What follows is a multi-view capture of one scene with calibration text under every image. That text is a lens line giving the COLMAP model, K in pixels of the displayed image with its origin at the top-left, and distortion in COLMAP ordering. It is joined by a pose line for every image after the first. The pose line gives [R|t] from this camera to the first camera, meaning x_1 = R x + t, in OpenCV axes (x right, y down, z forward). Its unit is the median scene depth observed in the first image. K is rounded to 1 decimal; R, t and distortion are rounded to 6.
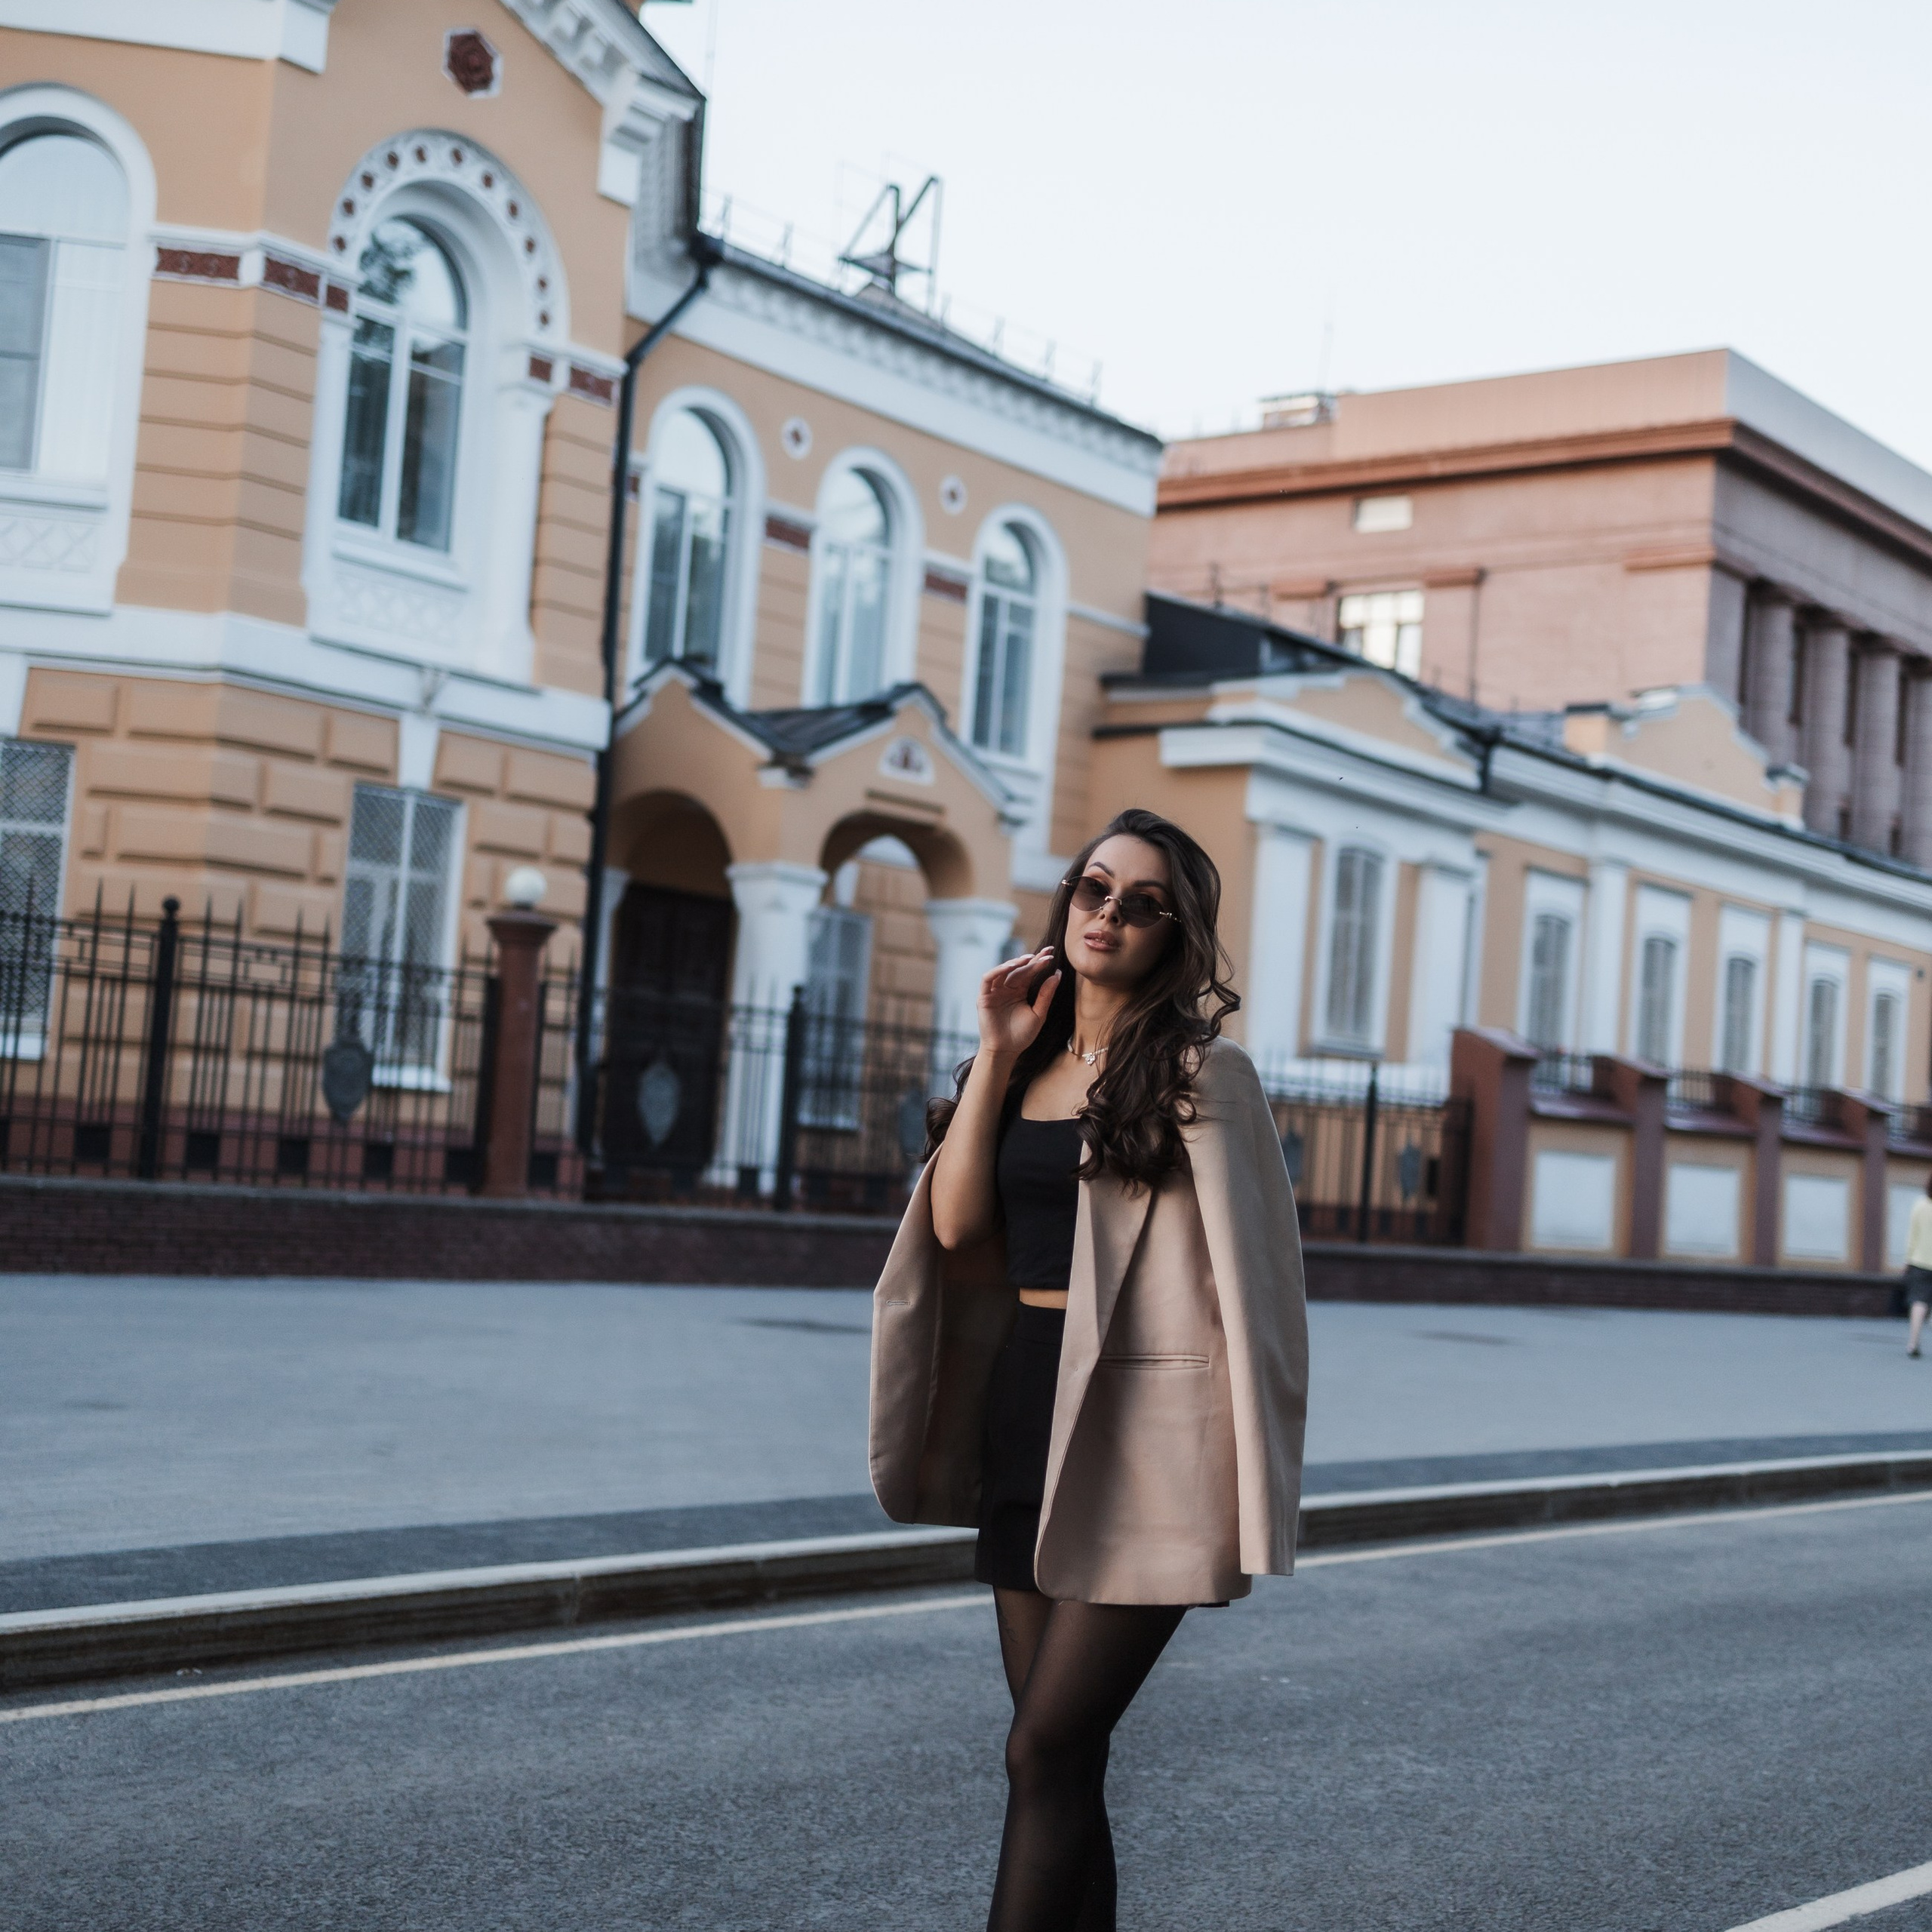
lens RADIAL K [[2861.3, 0, 1080.3], [0, 2861.3, 968.2], [0, 0, 1]] dist [0.095674, -0.016719]
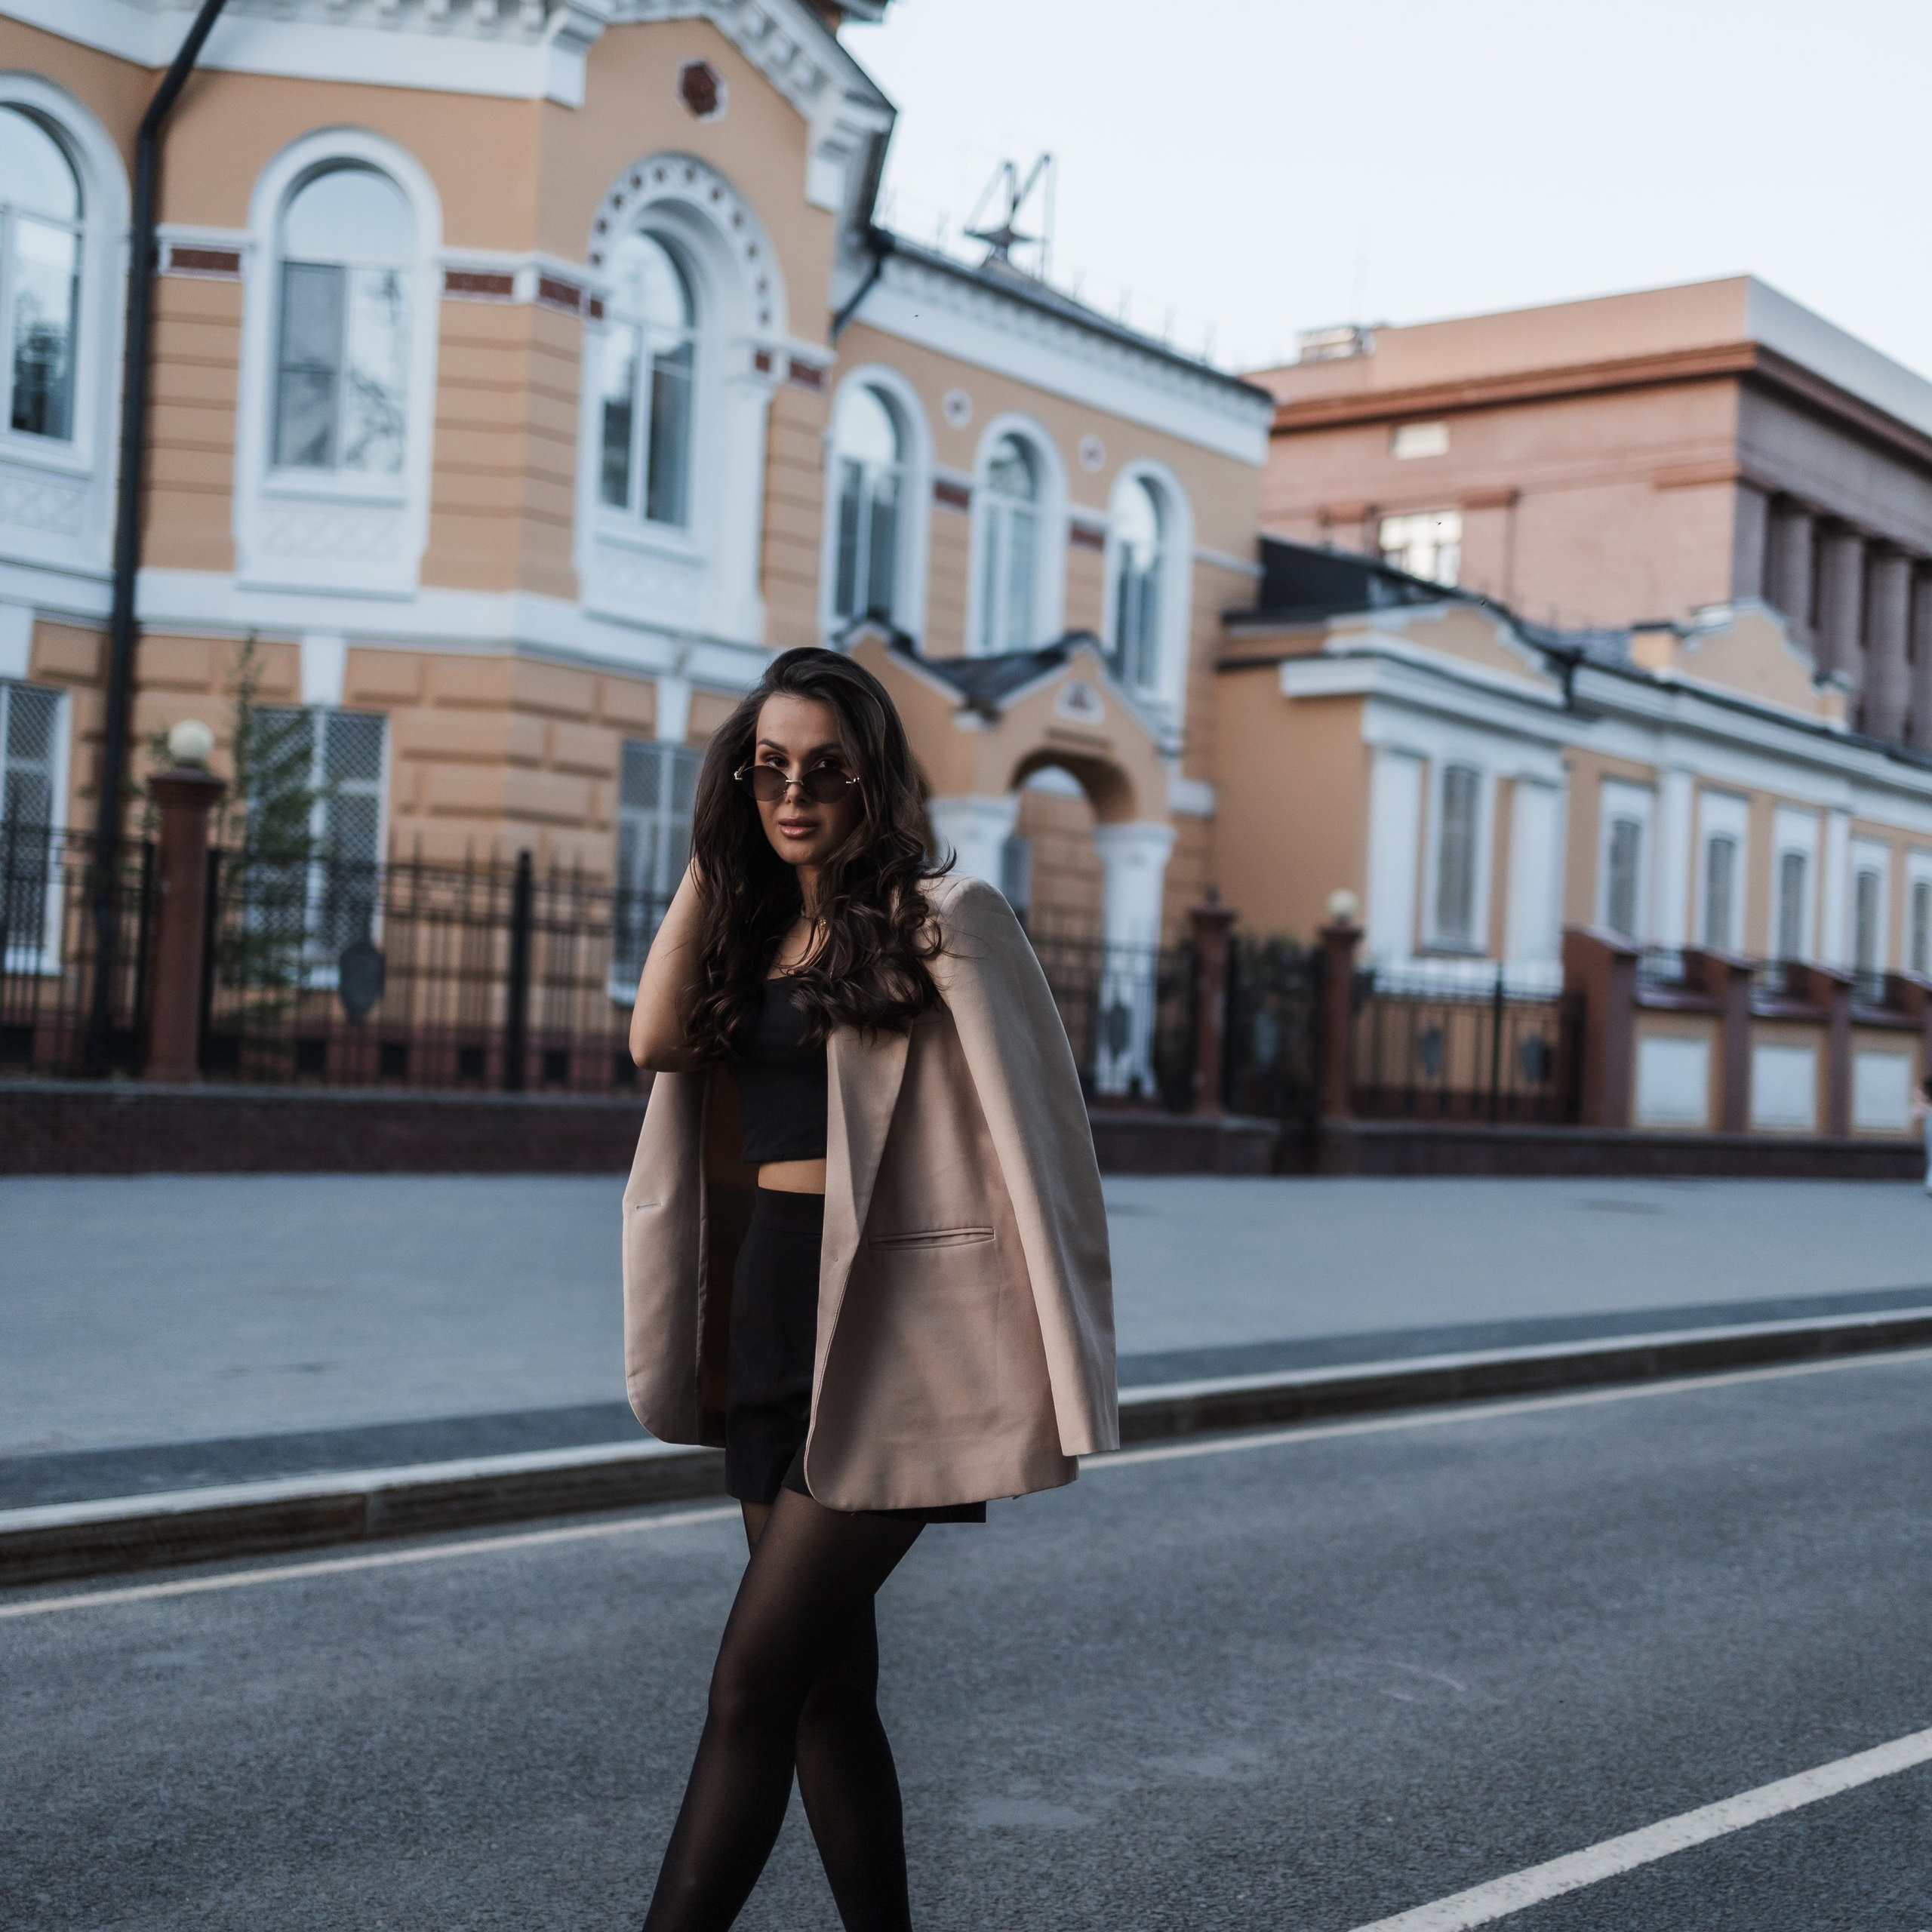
lens RADIAL K [[2791.3, 0, 959.3], [0, 2791.3, 966.4], [0, 0, 1]] dist [0.096909, -0.057068]
pose [[0.999539, -0.023669, -0.019001, -0.078209], [0.024372, 0.998995, 0.037615, -0.010171], [0.018092, -0.038060, 0.999112, -0.078986]]
